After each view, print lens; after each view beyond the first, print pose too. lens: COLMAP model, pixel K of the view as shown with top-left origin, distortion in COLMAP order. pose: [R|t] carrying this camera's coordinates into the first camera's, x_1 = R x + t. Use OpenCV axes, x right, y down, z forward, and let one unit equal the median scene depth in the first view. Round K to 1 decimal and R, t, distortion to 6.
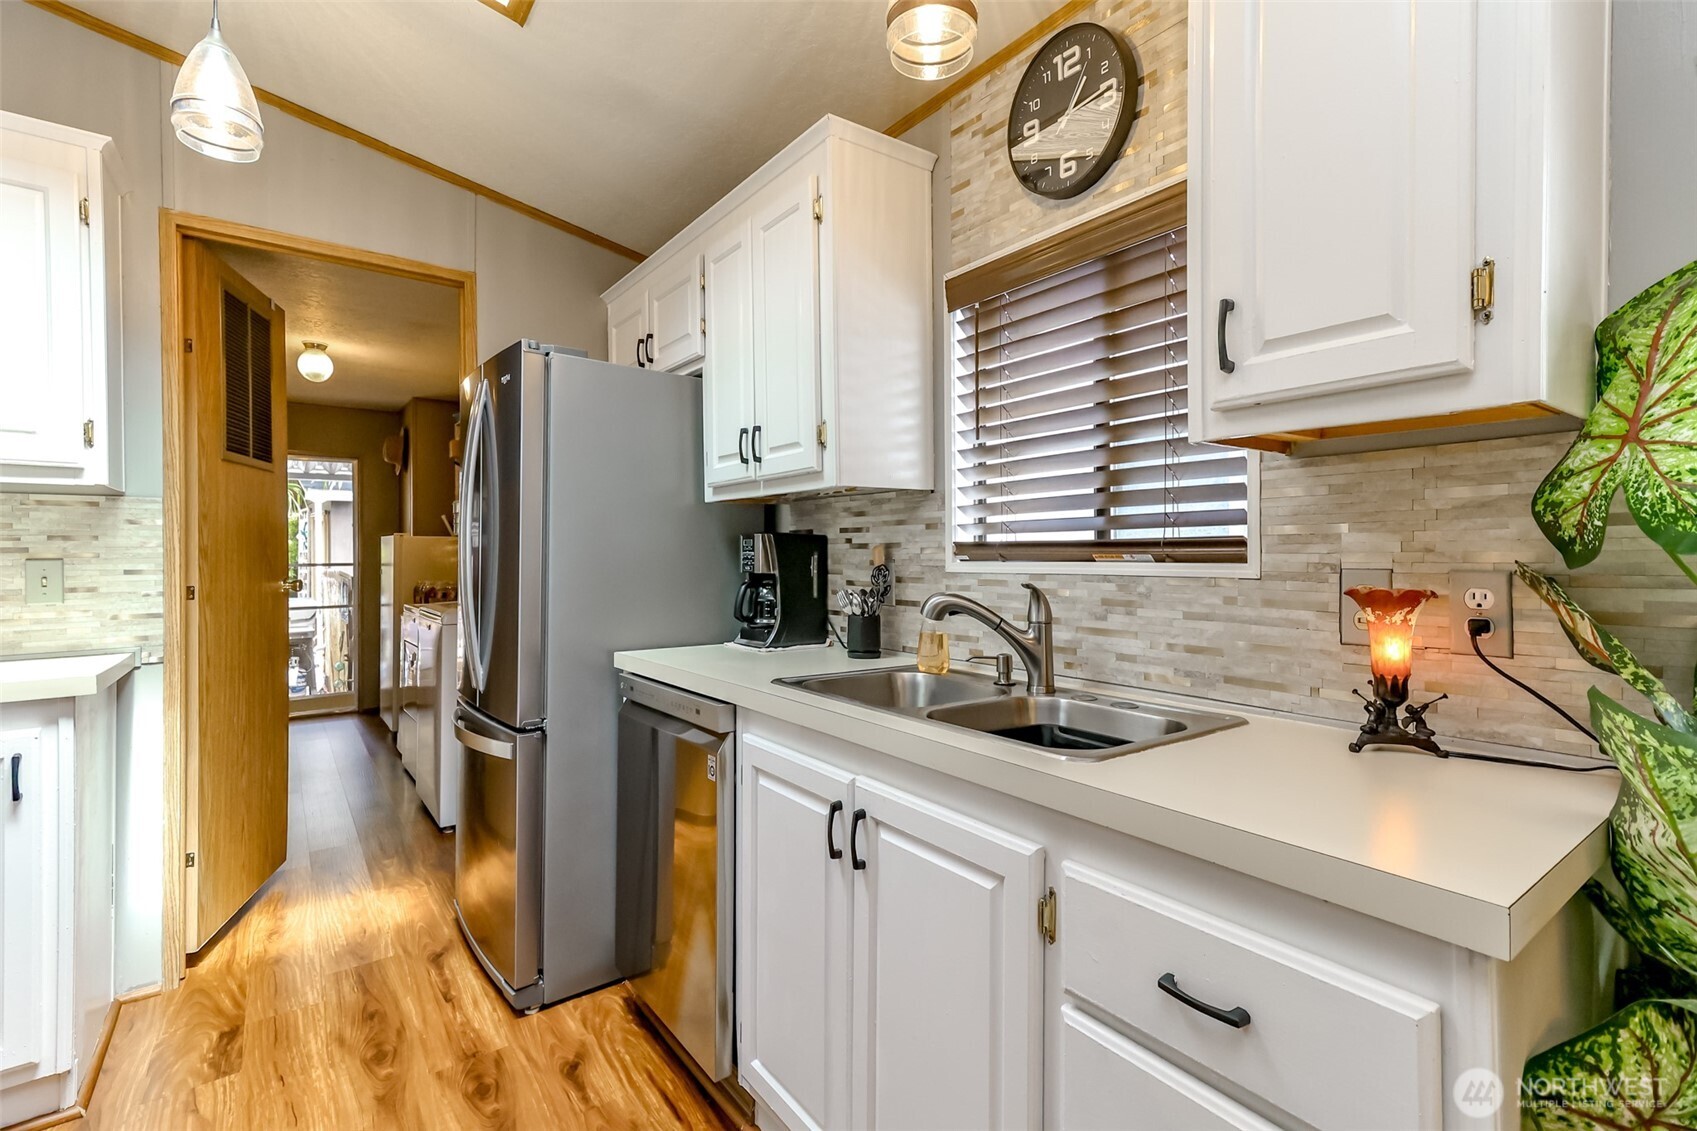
lens RADIAL K [[775.4, 0, 887.2], [0, 775.4, 553.8], [0, 0, 1]] dist [0.029674, -0.001601]
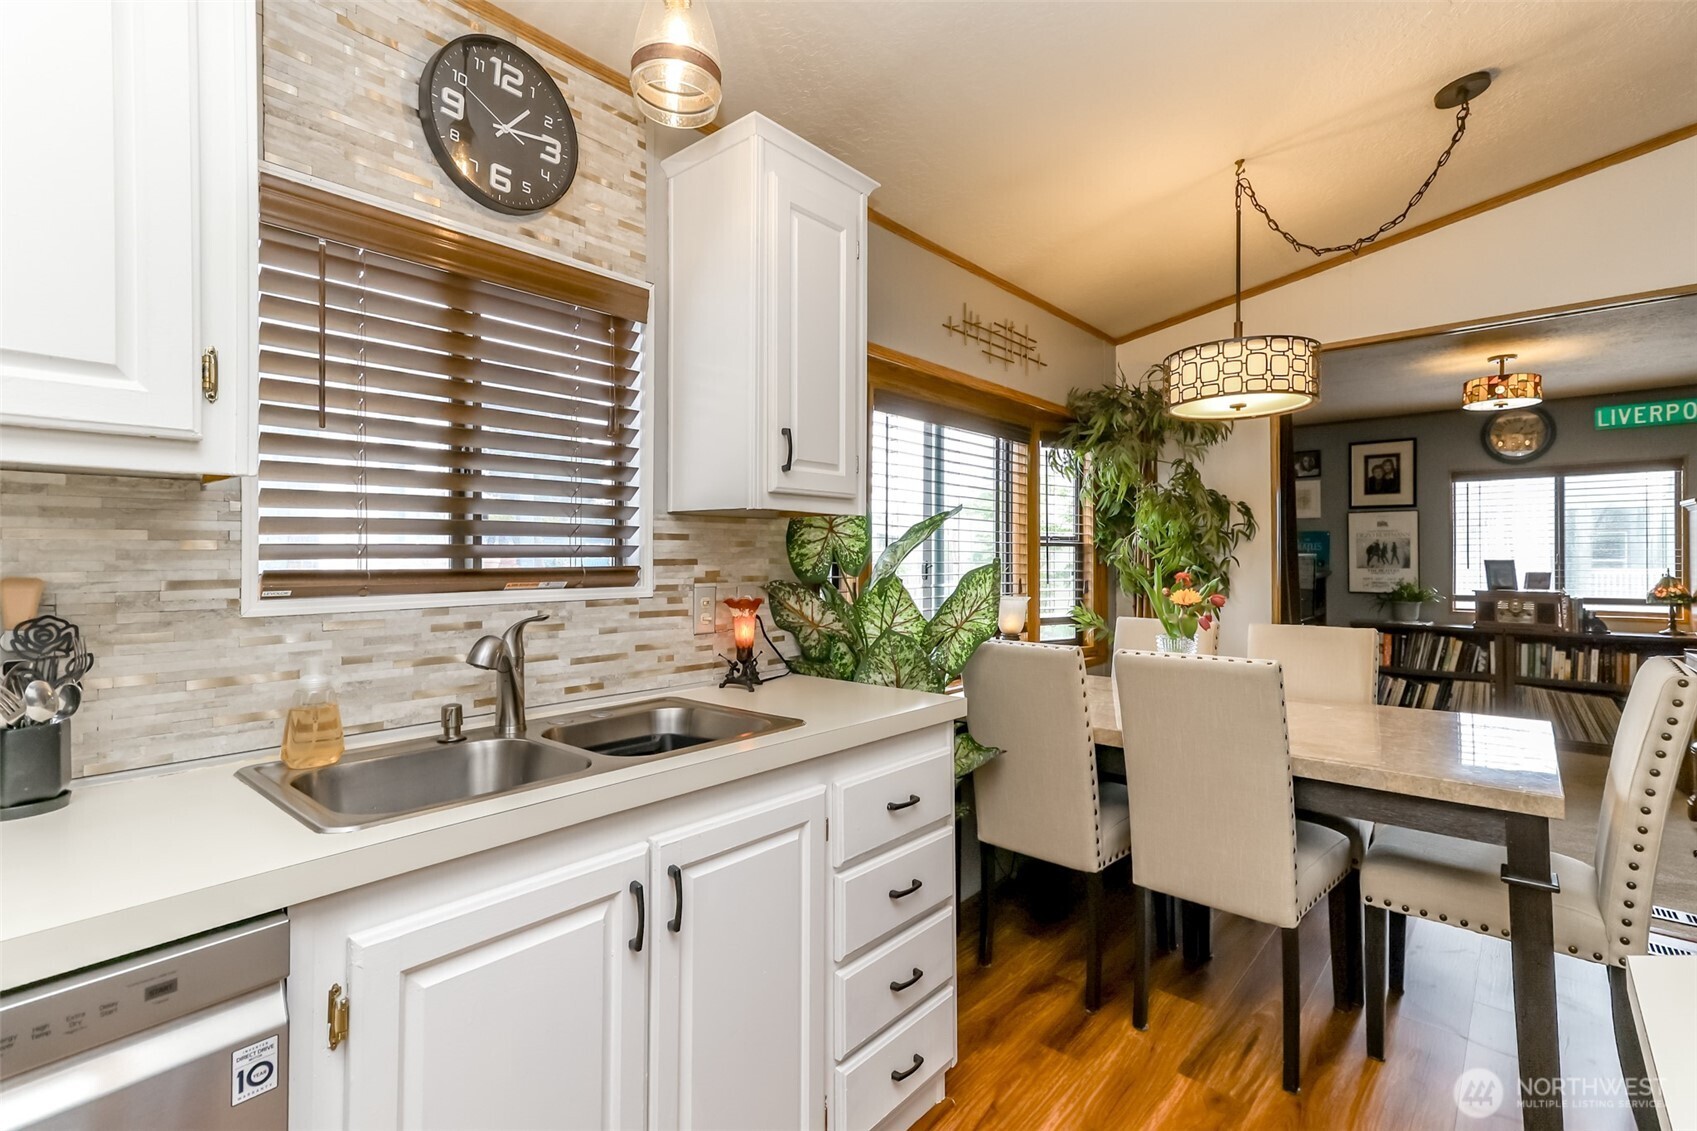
lens RADIAL K [[775.4, 0, 830.8], [0, 775.4, 549.1], [0, 0, 1]] dist [0.029674, -0.001601]
pose [[-0.172508, 0.011902, 0.984936, -0.641636], [-0.000106, 0.999927, -0.012101, -0.025056], [-0.985008, -0.002192, -0.172494, 0.629369]]
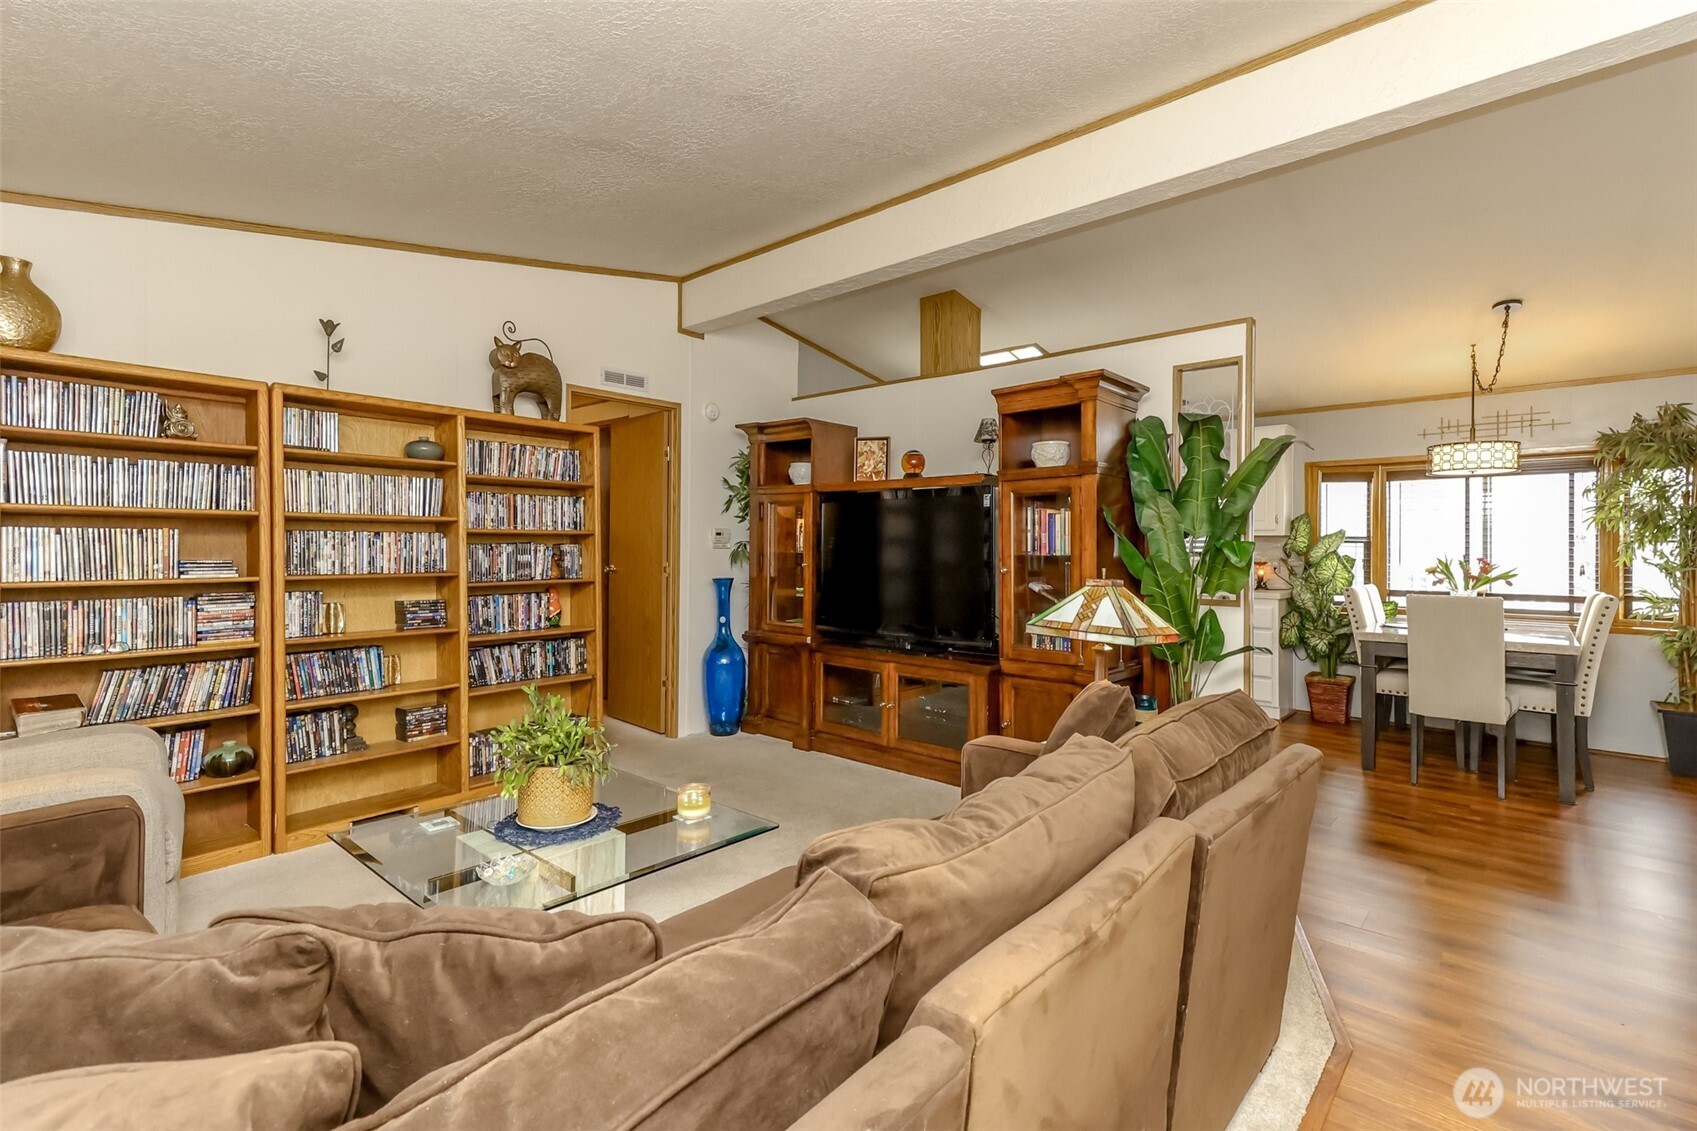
lens RADIAL K [[775.4, 0, 895.3], [0, 775.4, 546.0], [0, 0, 1]] dist [0.029674, -0.001601]
pose [[0.980315, 0.006429, 0.197333, -1.744619], [-0.005922, 0.999977, -0.003161, -0.021317], [-0.197349, 0.001930, 0.980331, -2.283123]]
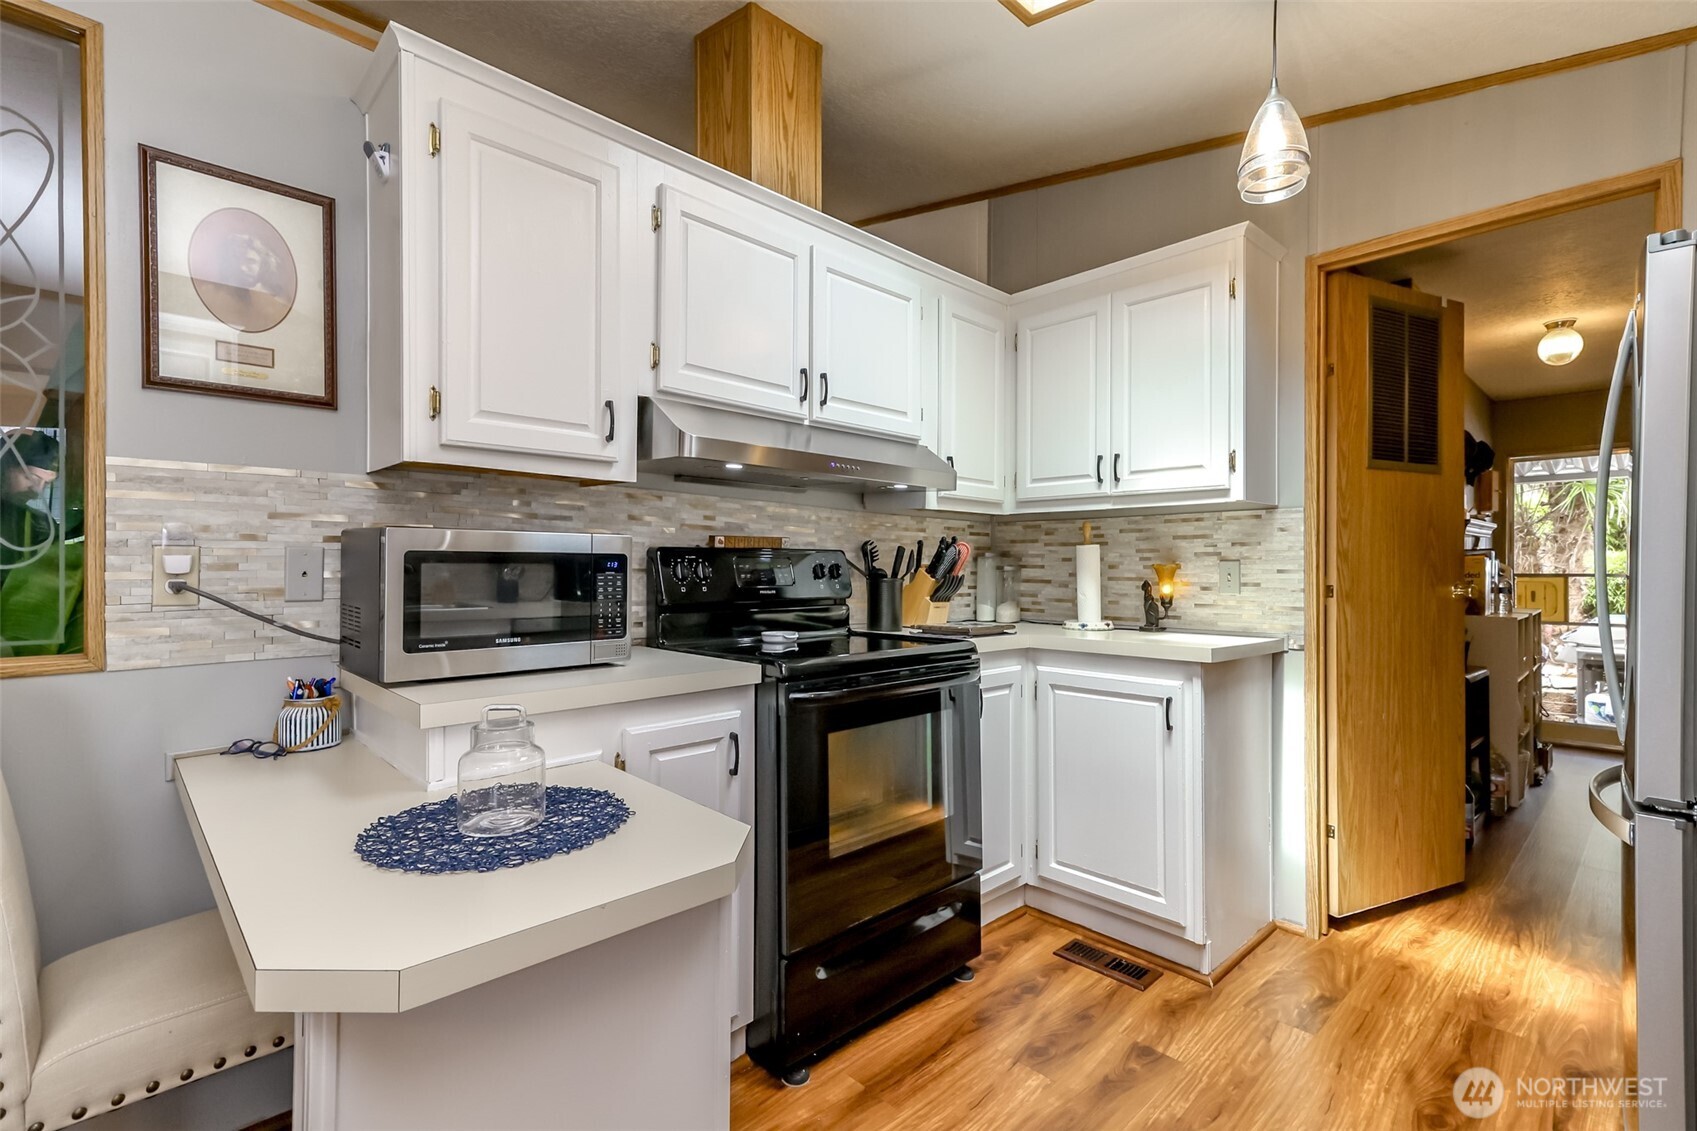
lens RADIAL K [[775.4, 0, 831.1], [0, 775.4, 560.8], [0, 0, 1]] dist [0.029674, -0.001601]
pose [[0.082617, -0.004089, -0.996573, 0.194440], [-0.004574, 0.999979, -0.004482, 0.017756], [0.996571, 0.004928, 0.082597, 0.252798]]
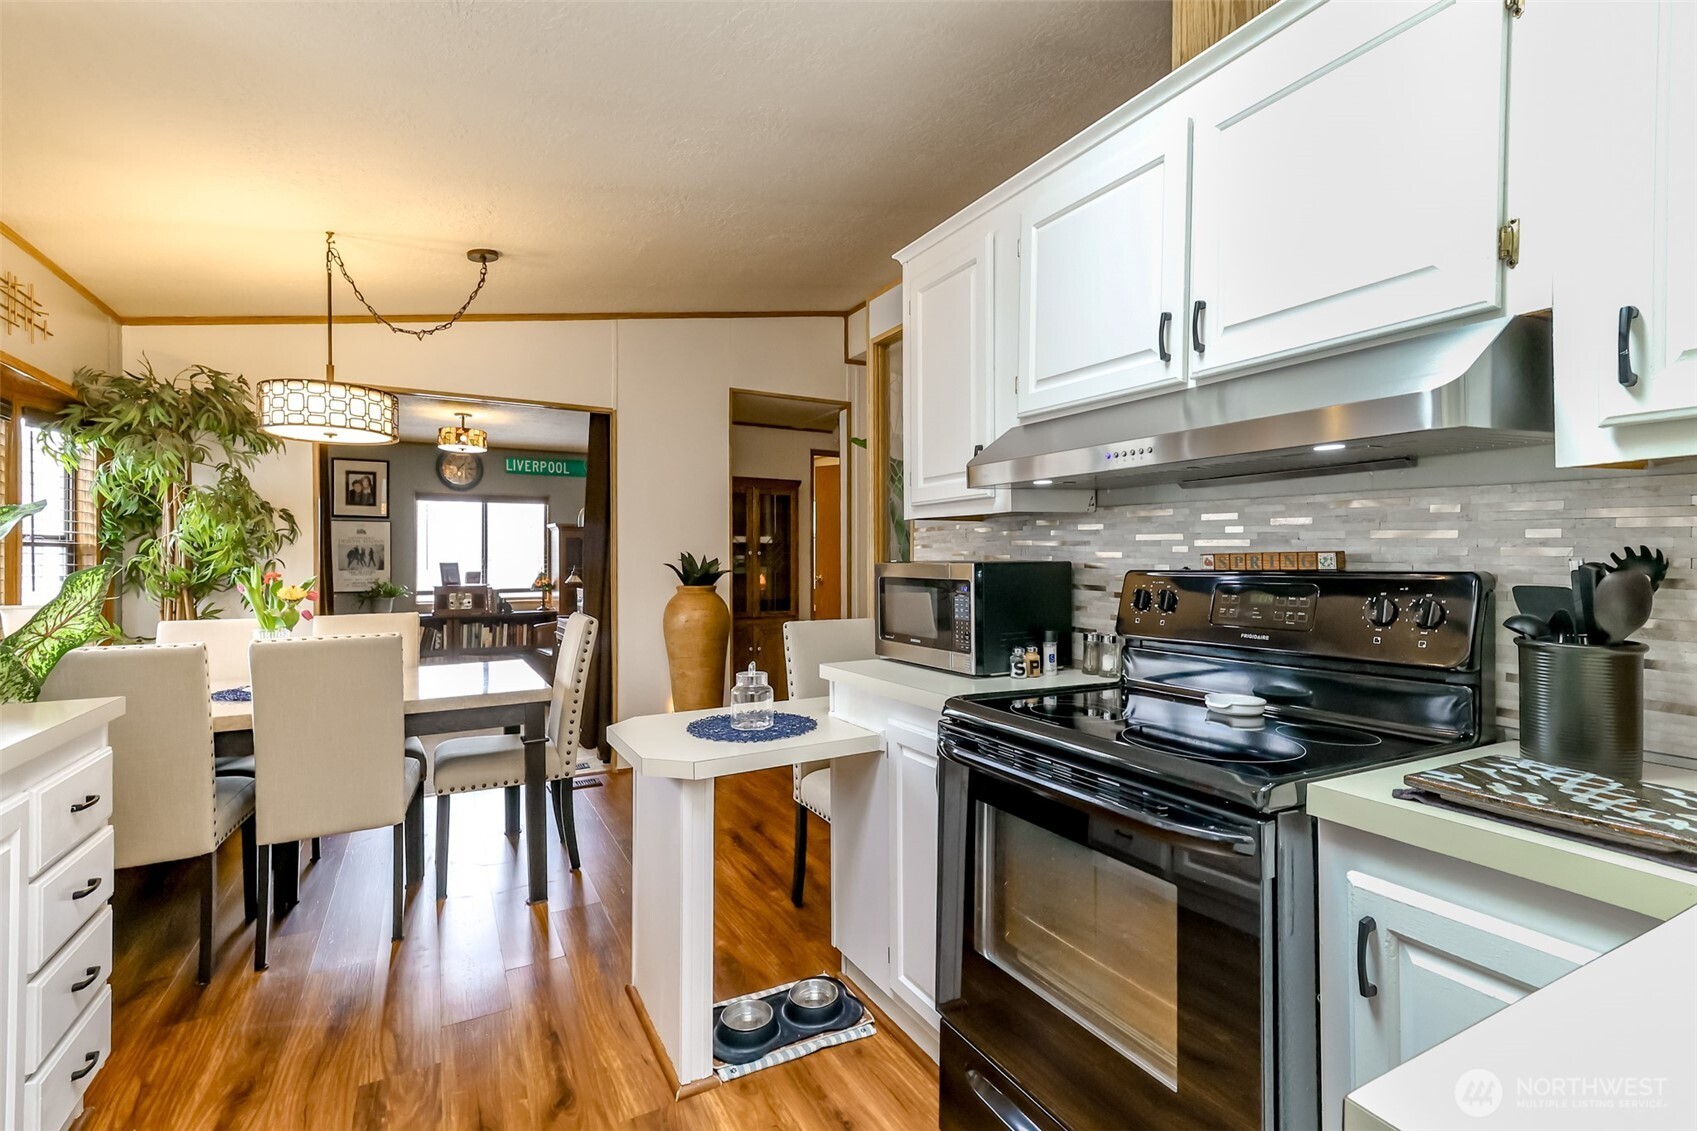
lens RADIAL K [[775.4, 0, 898.7], [0, 775.4, 566.2], [0, 0, 1]] dist [0.029674, -0.001601]
pose [[-0.992733, 0.002265, 0.120319, -0.797333], [0.002946, 0.999981, 0.005485, -0.018750], [-0.120304, 0.005800, -0.992720, 1.151786]]
